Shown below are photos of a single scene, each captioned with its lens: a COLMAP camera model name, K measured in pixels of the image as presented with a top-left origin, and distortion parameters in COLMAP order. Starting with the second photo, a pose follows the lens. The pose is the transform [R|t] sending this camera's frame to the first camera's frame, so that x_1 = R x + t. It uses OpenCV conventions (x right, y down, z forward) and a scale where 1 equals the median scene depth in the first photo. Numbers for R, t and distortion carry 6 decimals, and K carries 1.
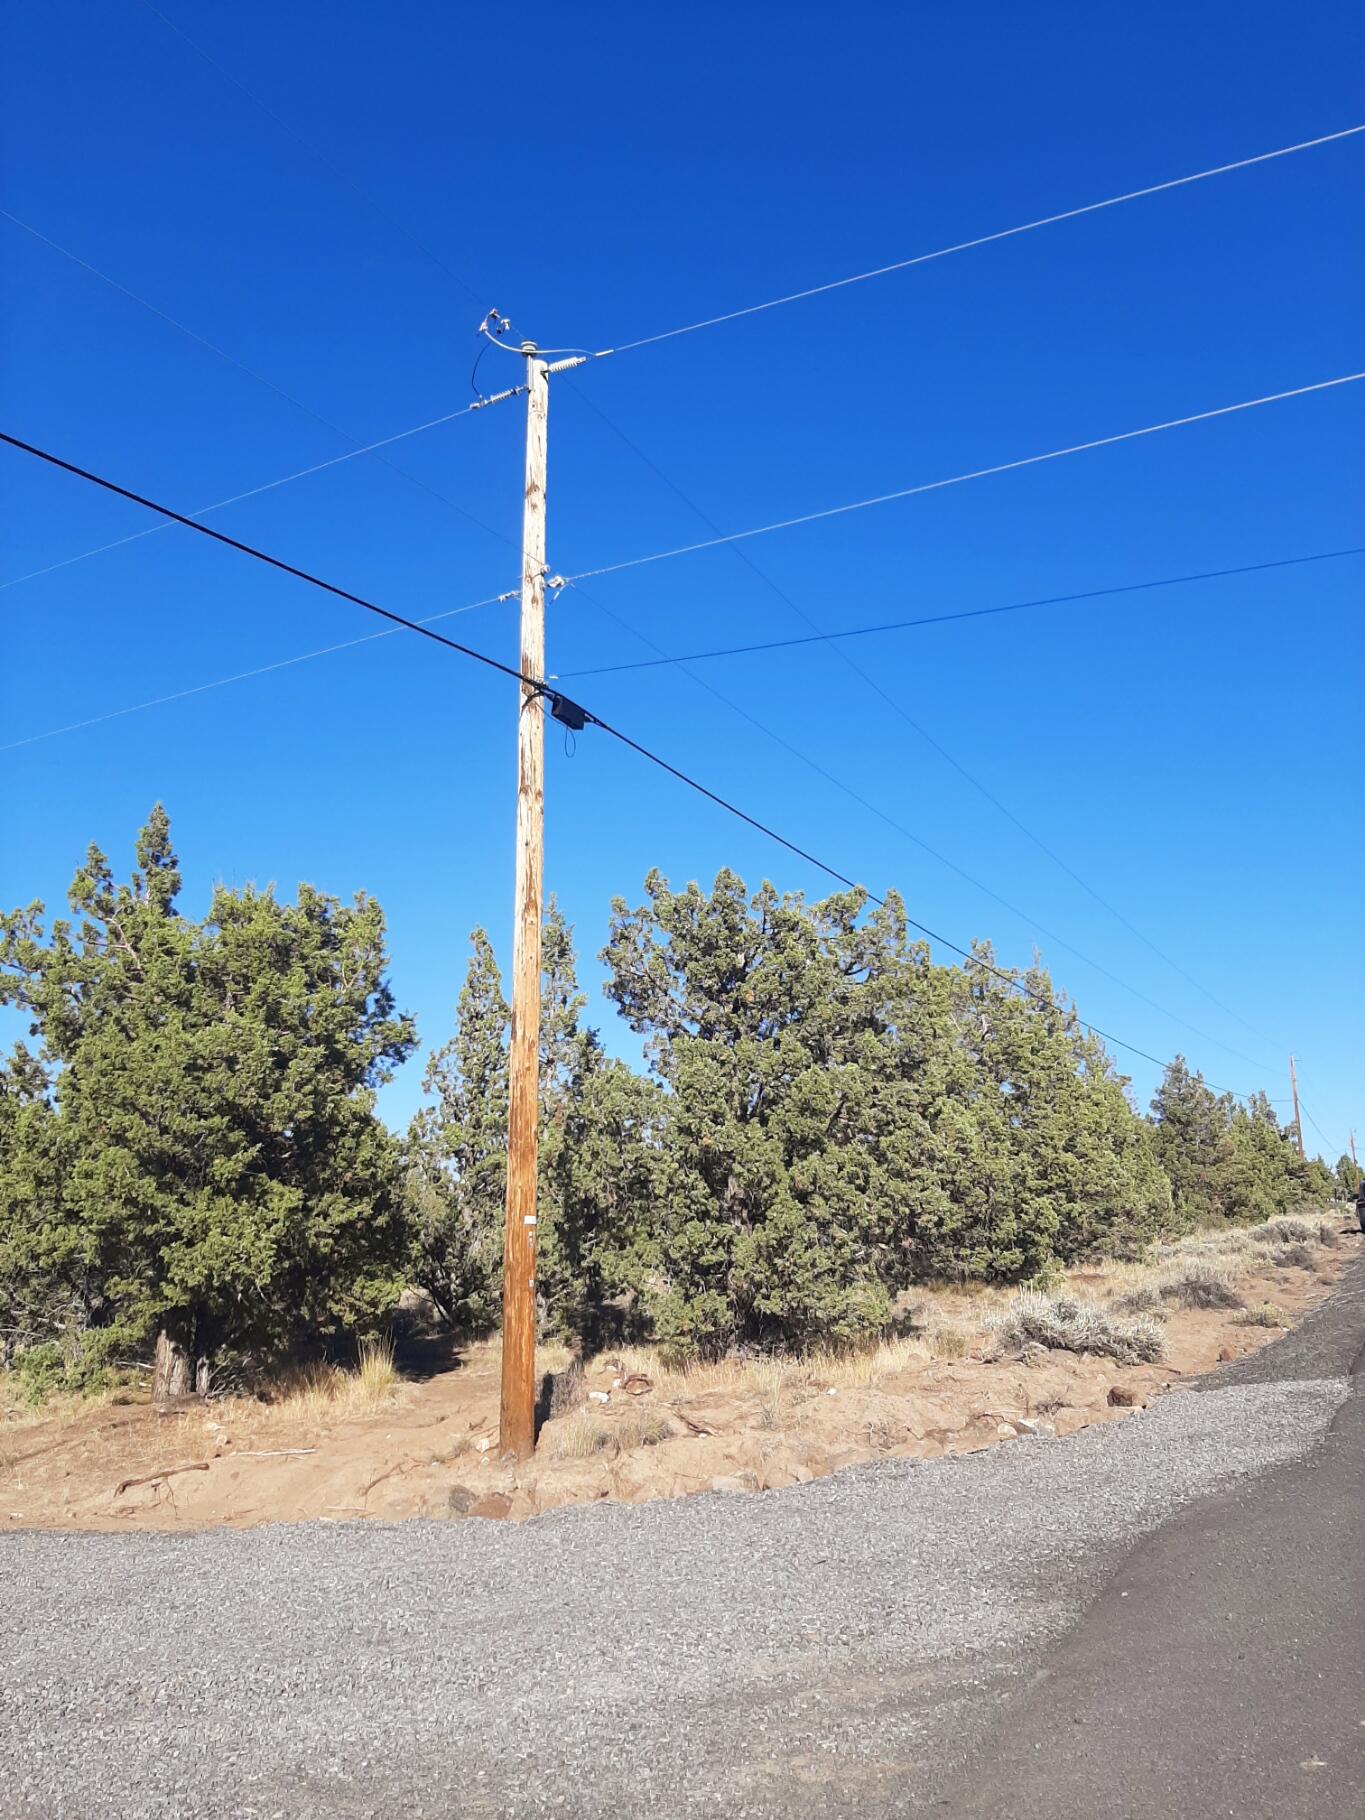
lens RADIAL K [[1288.9, 0, 682.5], [0, 1288.9, 910.0], [0, 0, 1]] dist [0.001223, -0.082168]
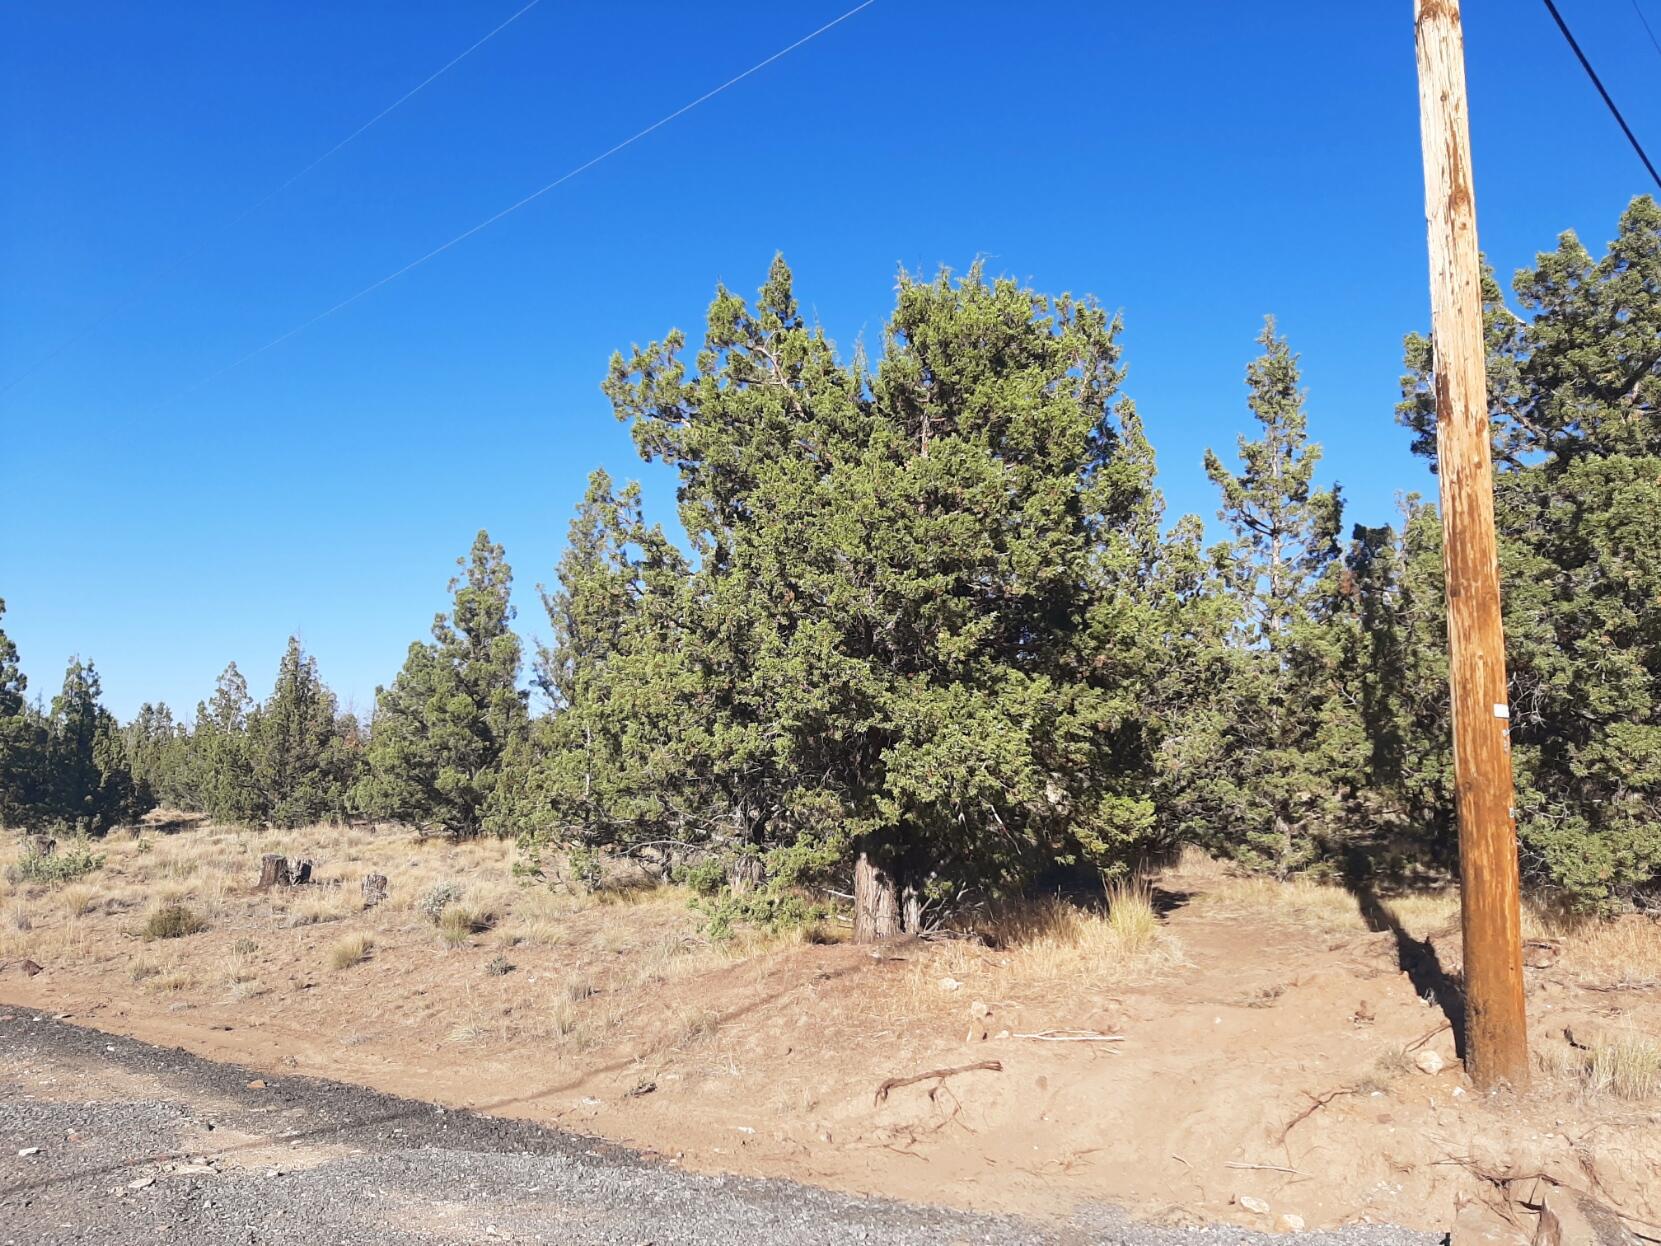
lens RADIAL K [[1289.1, 0, 830.5], [0, 1289.1, 623.0], [0, 0, 1]] dist [0.000564, -0.132390]
pose [[0.948639, -0.012903, -0.316098, -0.178650], [0.058974, 0.988866, 0.136622, 0.079356], [0.310816, -0.148247, 0.938838, 0.276102]]
